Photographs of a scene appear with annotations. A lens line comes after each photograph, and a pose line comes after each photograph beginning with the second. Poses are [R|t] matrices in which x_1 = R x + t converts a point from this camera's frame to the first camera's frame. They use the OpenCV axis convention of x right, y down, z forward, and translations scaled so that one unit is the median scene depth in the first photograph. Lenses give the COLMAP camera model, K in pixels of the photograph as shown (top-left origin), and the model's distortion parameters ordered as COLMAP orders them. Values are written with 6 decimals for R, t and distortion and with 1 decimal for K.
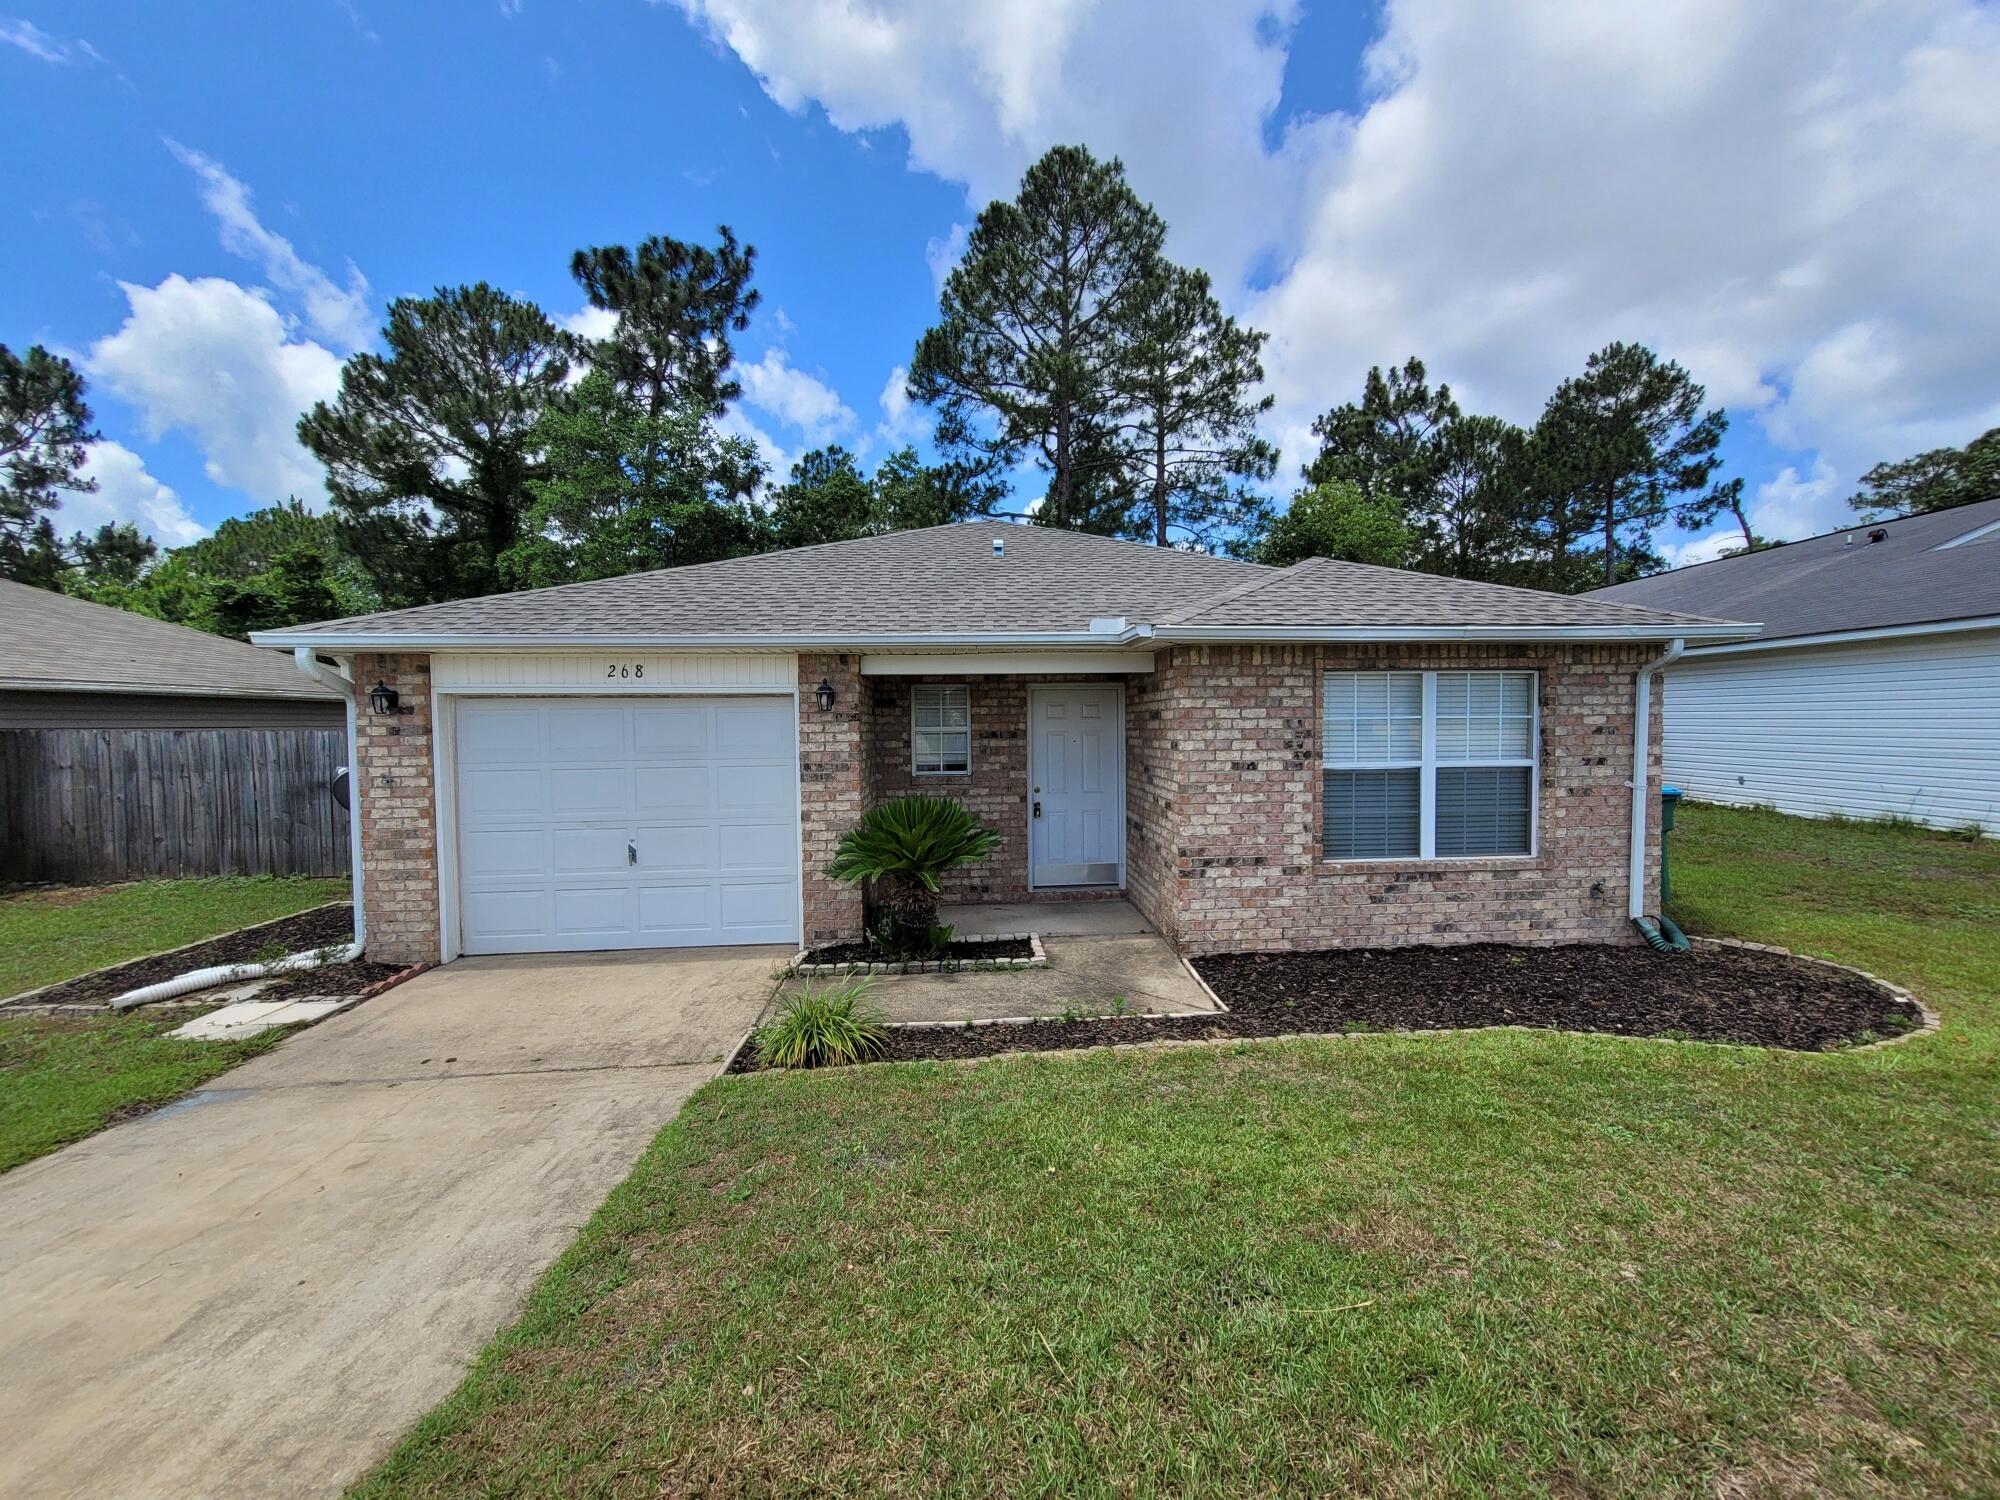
lens RADIAL K [[804.9, 0, 1019.7], [0, 804.9, 753.1], [0, 0, 1]] dist [0.001589, -0.001612]
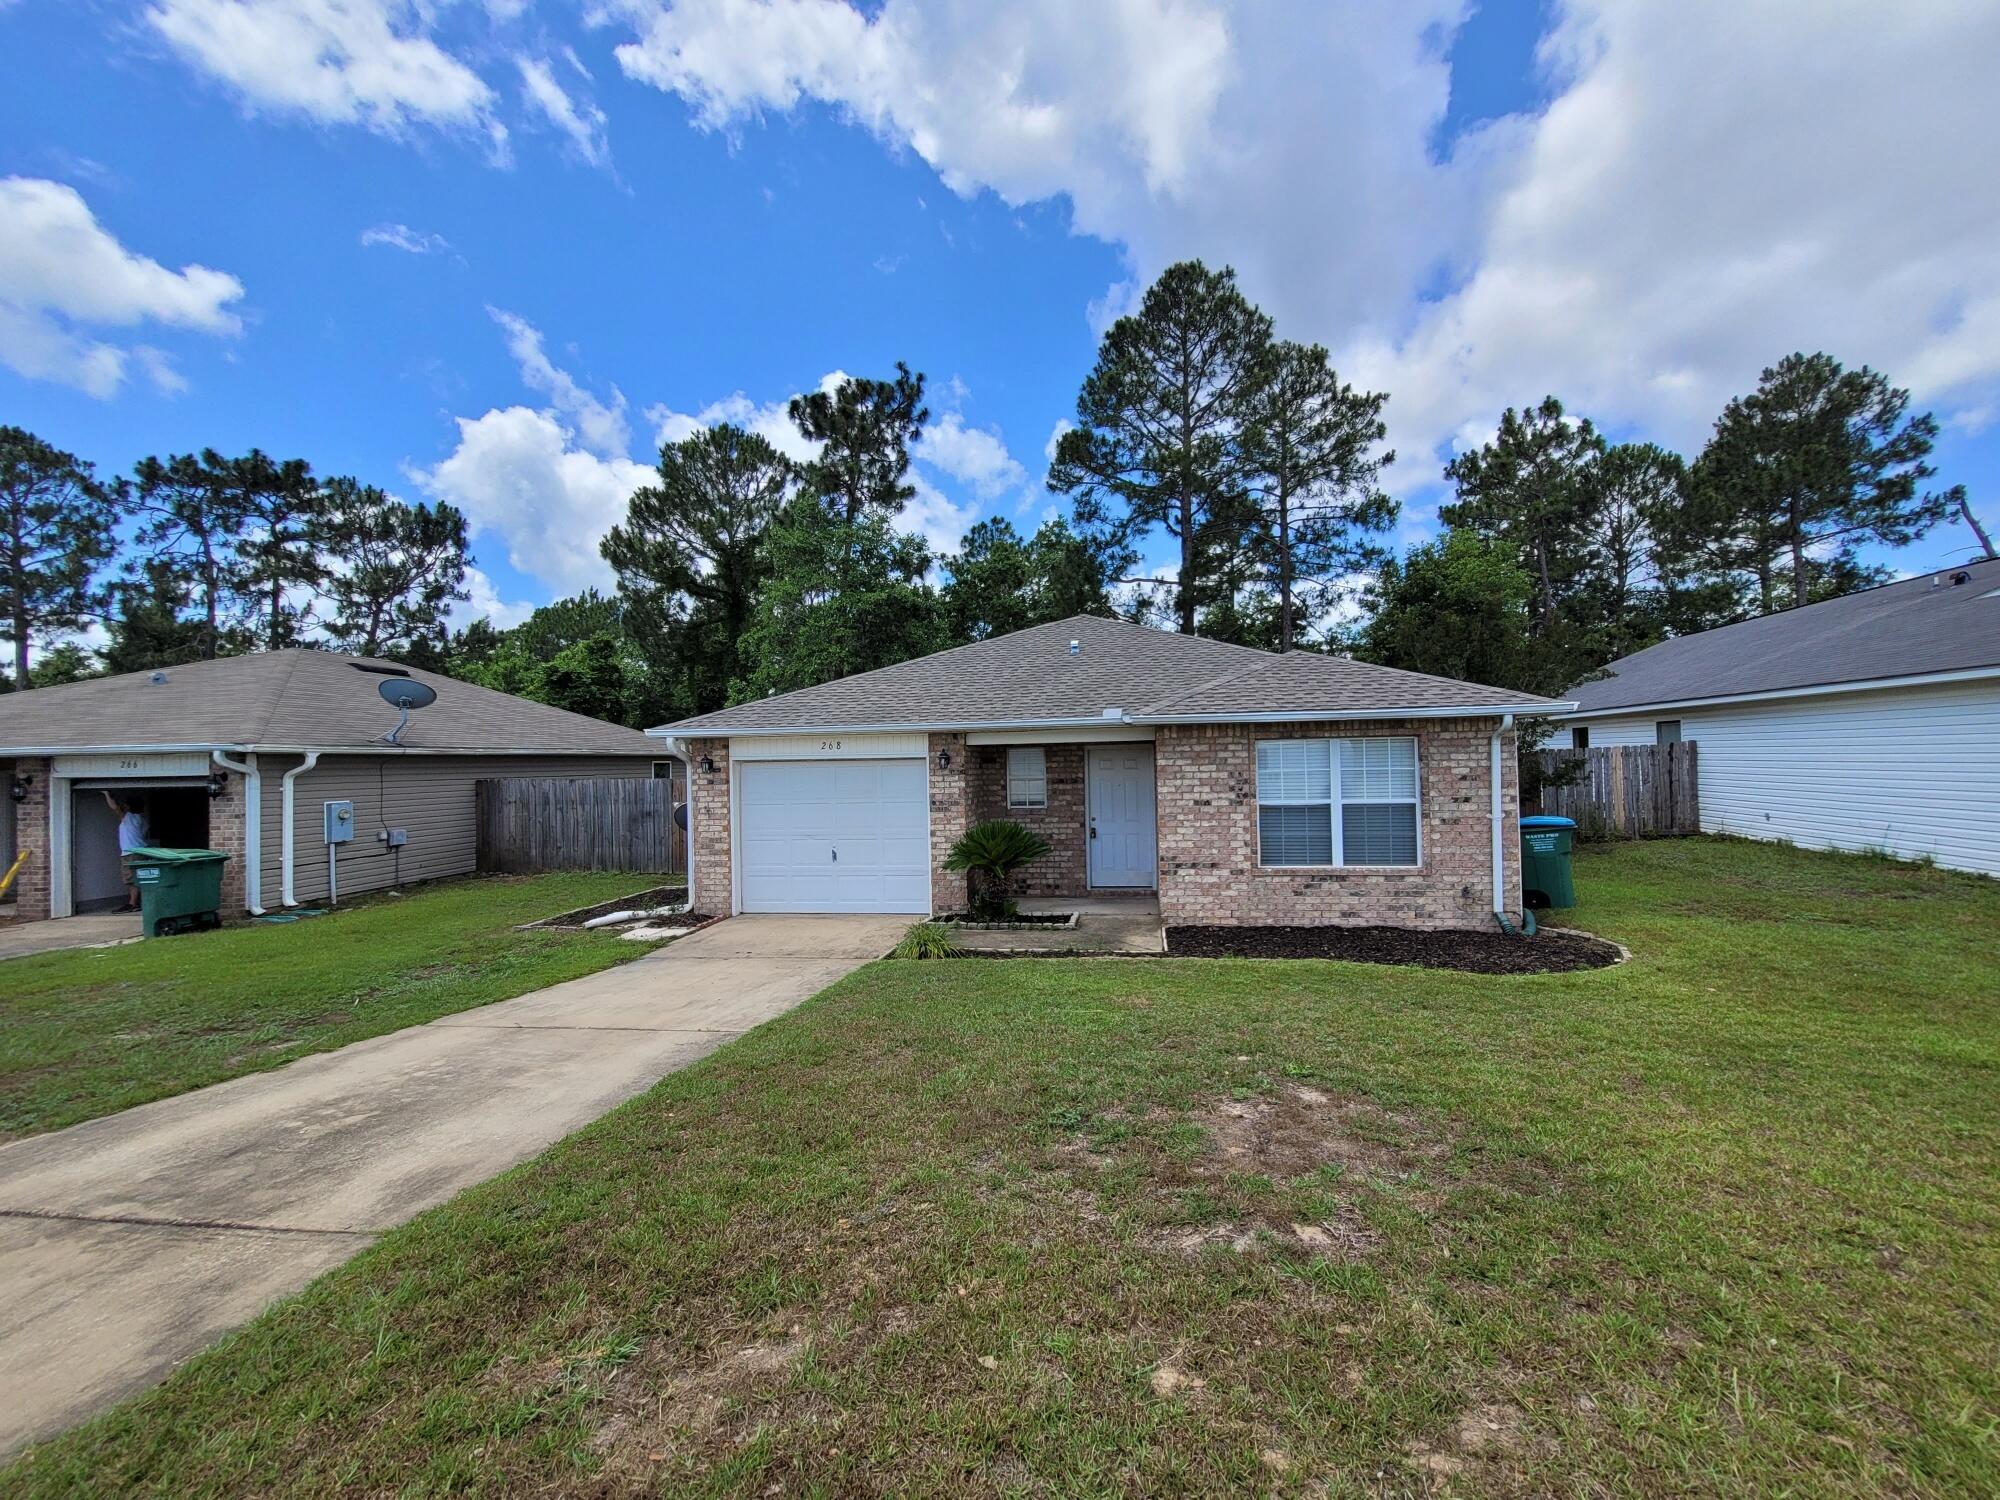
lens RADIAL K [[827.8, 0, 1004.4], [0, 827.8, 755.9], [0, 0, 1]] dist [0.000459, -0.001034]
pose [[0.971276, -0.011503, -0.237678, 0.177585], [0.002063, 0.999200, -0.039928, -0.006713], [0.237948, 0.038291, 0.970523, -0.385486]]
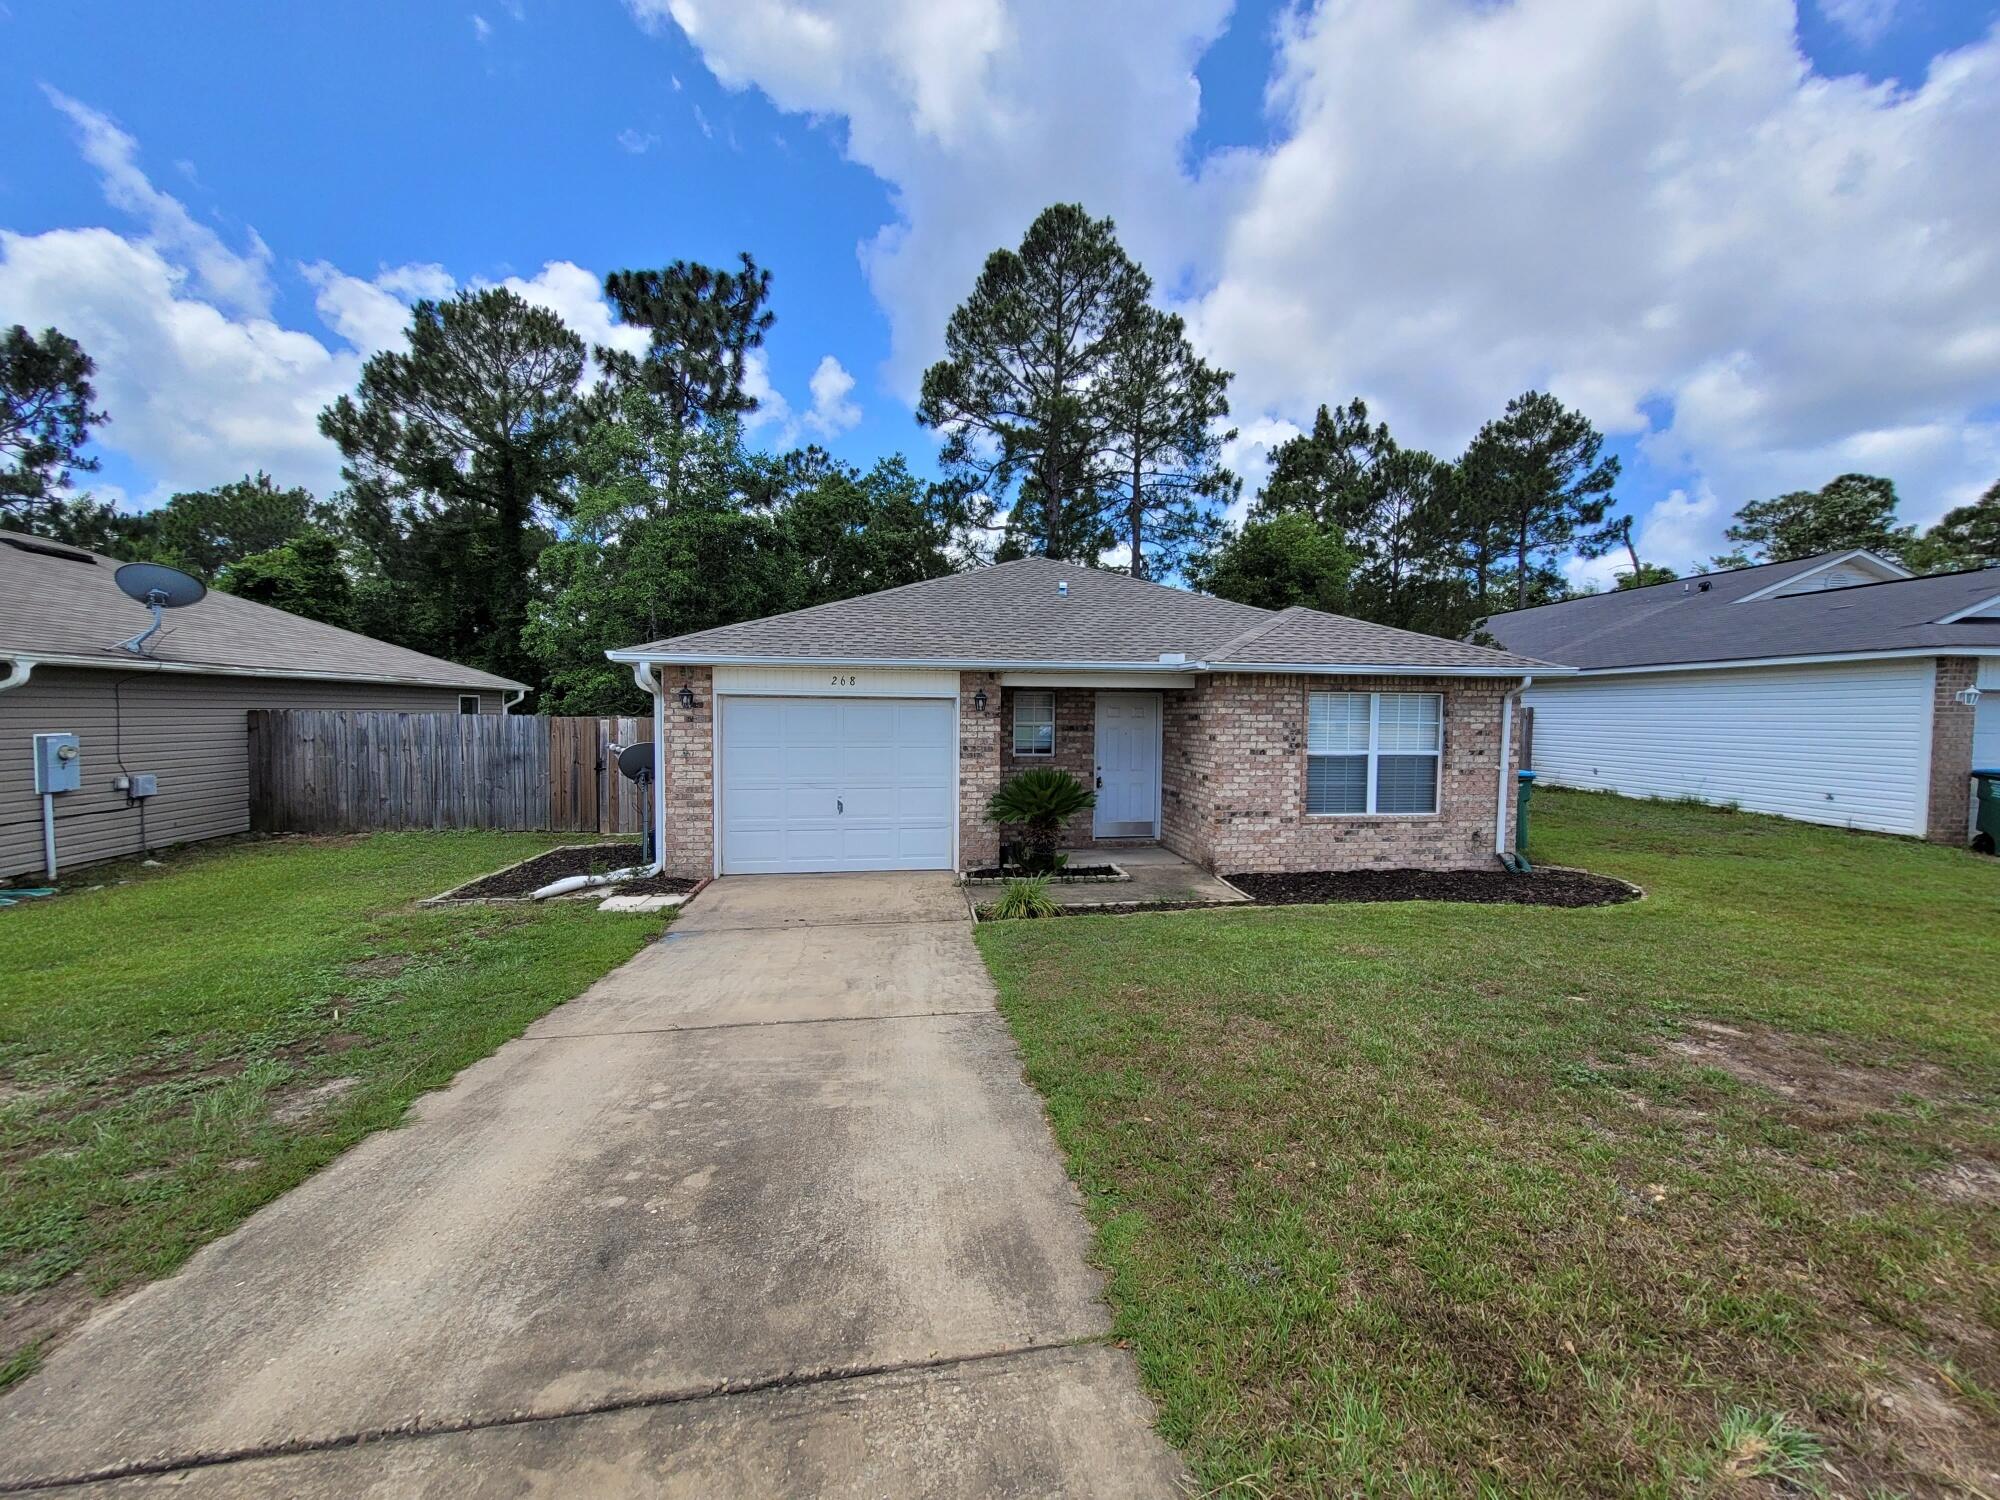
lens RADIAL K [[827.8, 0, 1004.4], [0, 827.8, 755.9], [0, 0, 1]] dist [0.000459, -0.001034]
pose [[0.997717, 0.015496, 0.065739, -0.191138], [-0.016418, 0.999774, 0.013516, 0.006242], [-0.065515, -0.014564, 0.997745, -0.340003]]
